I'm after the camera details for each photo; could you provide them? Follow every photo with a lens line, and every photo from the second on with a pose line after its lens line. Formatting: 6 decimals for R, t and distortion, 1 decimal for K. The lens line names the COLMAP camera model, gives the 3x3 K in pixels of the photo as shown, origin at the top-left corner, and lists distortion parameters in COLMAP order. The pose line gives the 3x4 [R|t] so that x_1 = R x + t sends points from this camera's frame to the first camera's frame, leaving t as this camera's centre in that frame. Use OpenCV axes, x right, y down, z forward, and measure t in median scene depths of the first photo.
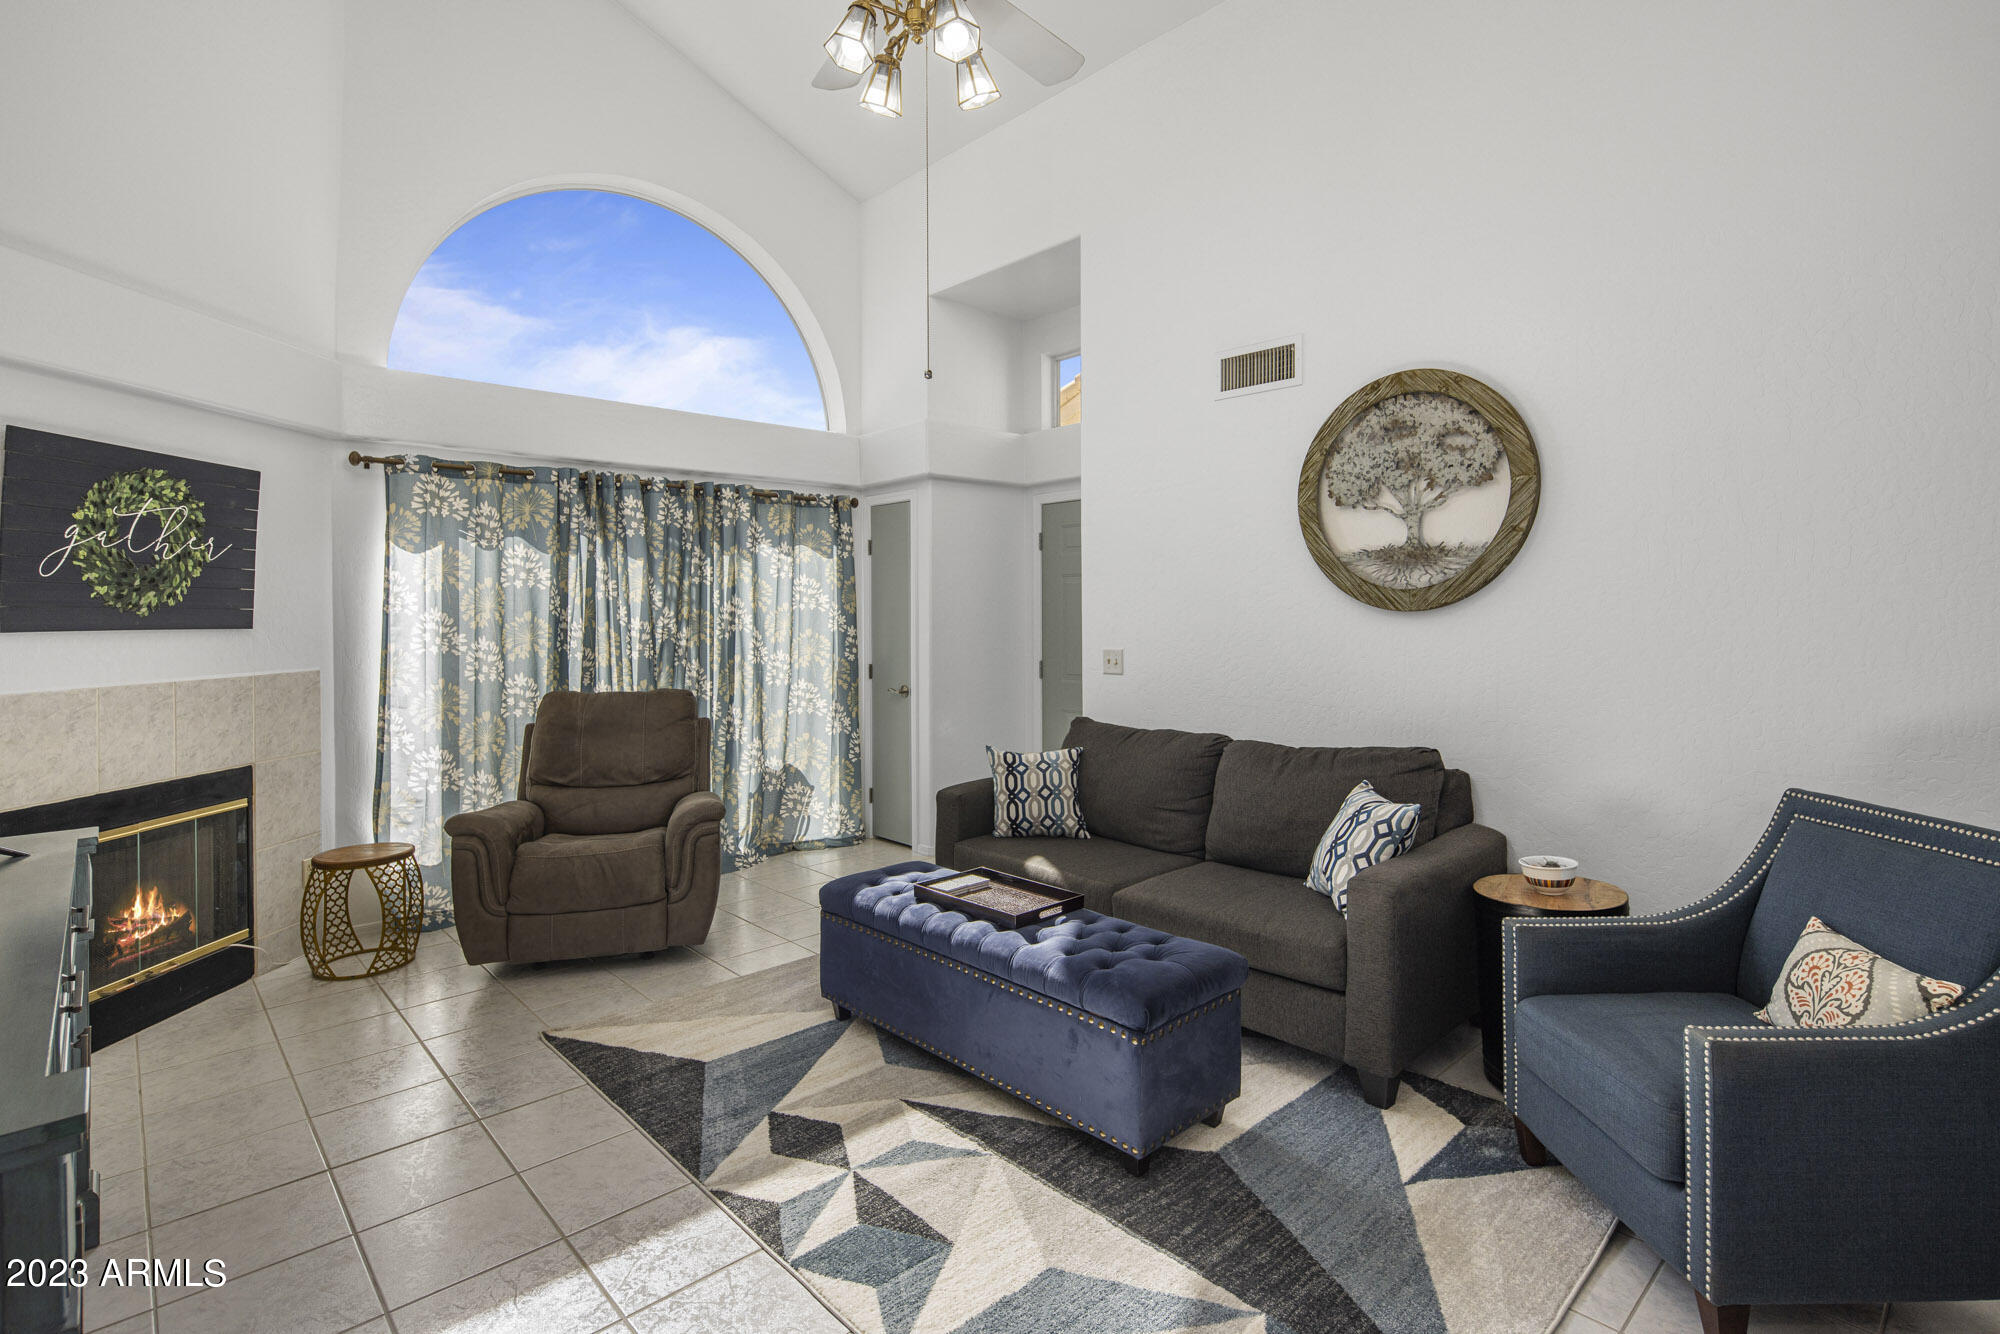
lens RADIAL K [[963.7, 0, 1003.4], [0, 963.7, 608.0], [0, 0, 1]] dist [0.002638, 0.000324]
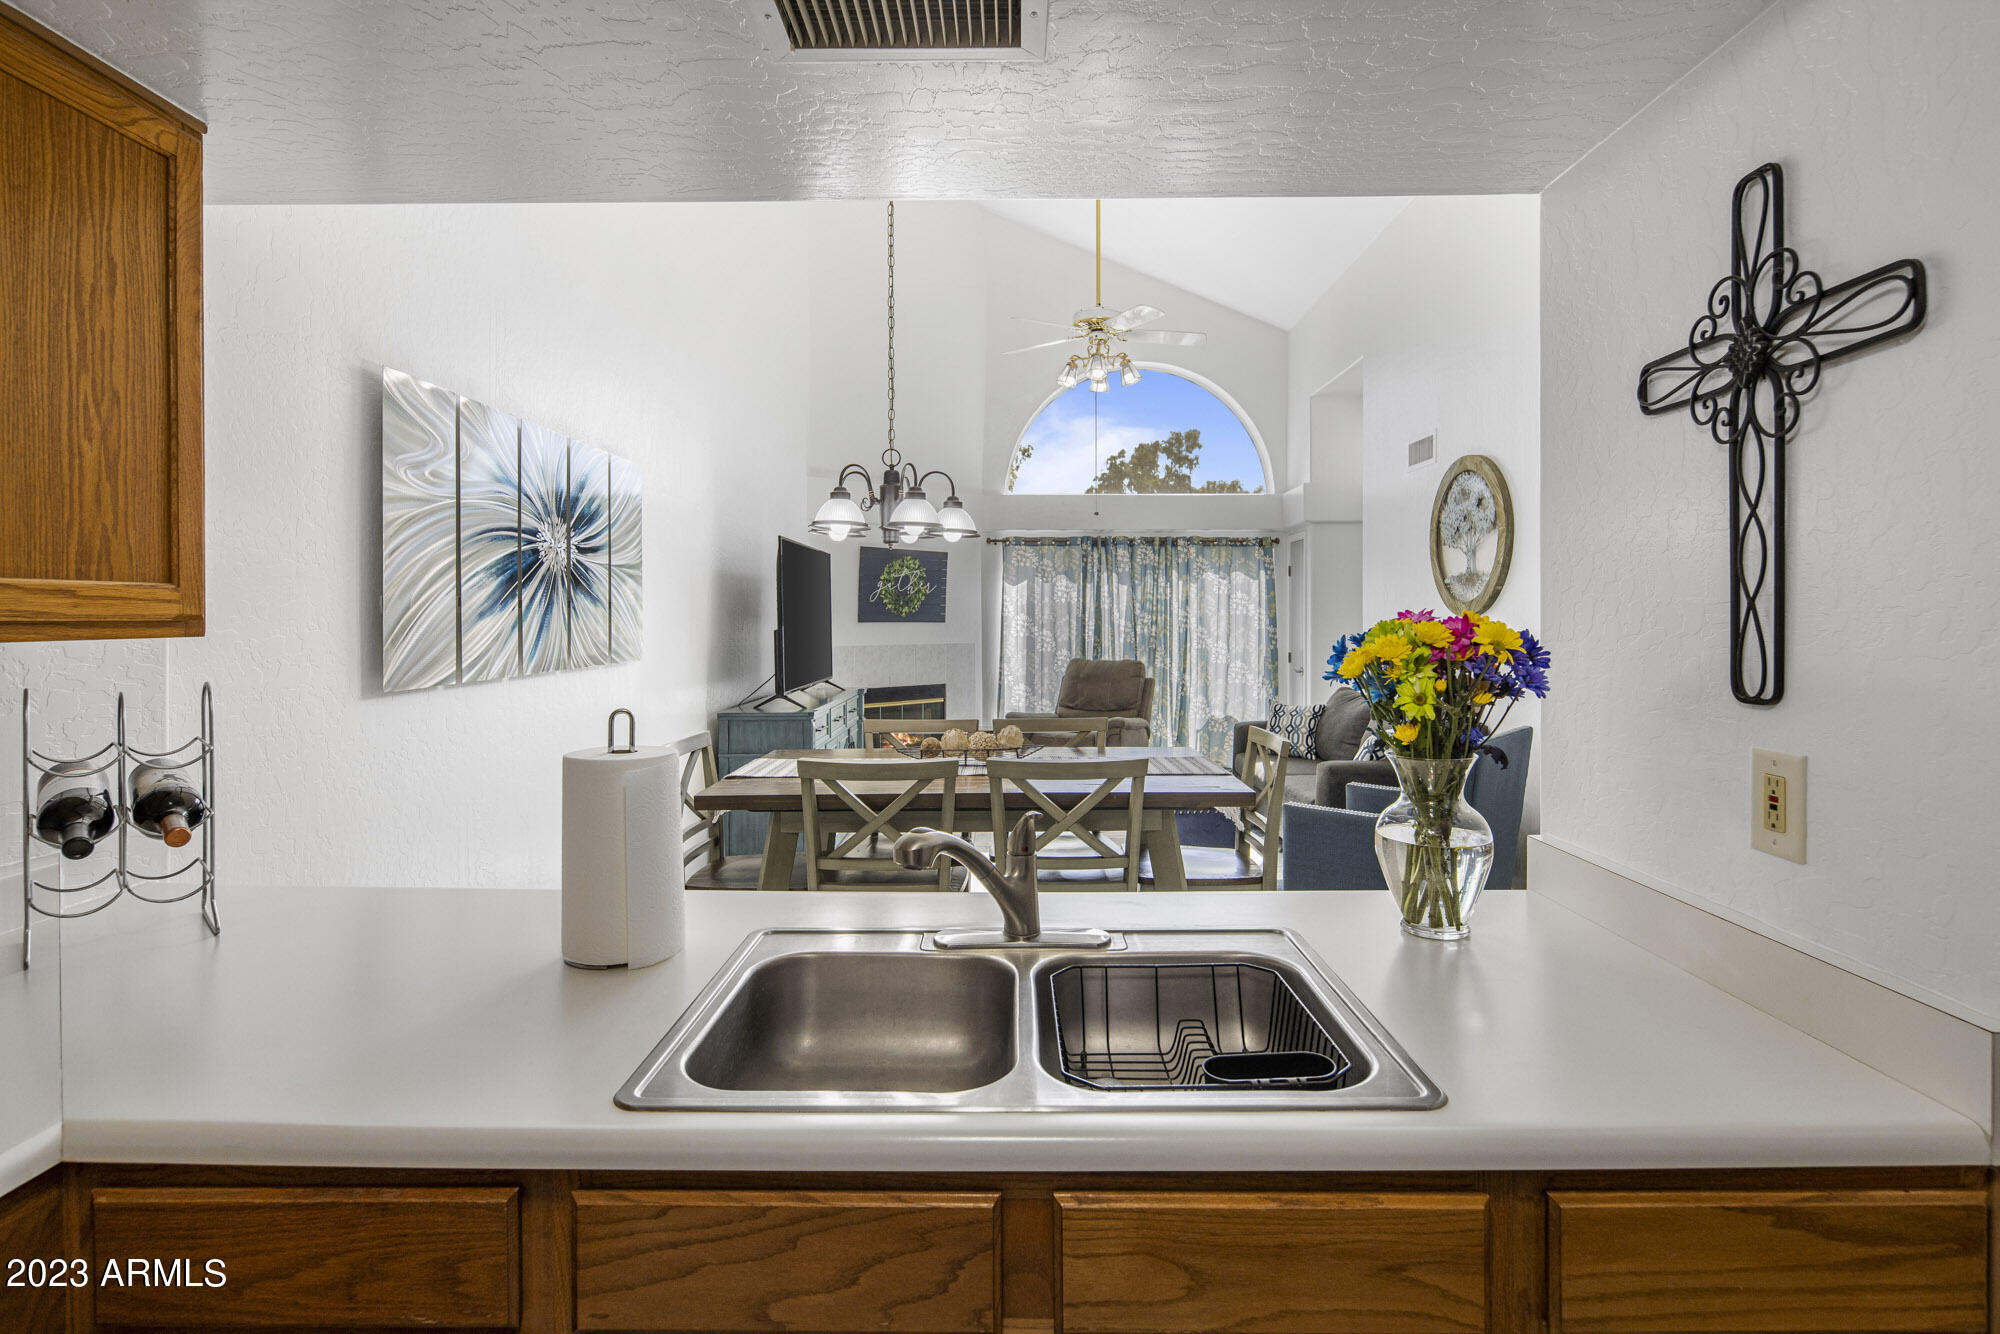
lens RADIAL K [[963.7, 0, 1004.0], [0, 963.7, 614.6], [0, 0, 1]] dist [0.002638, 0.000324]
pose [[0.726608, 0.002858, -0.687046, 0.680360], [-0.000178, 0.999992, 0.003972, -0.004560], [0.687052, -0.002764, 0.726603, -0.421520]]
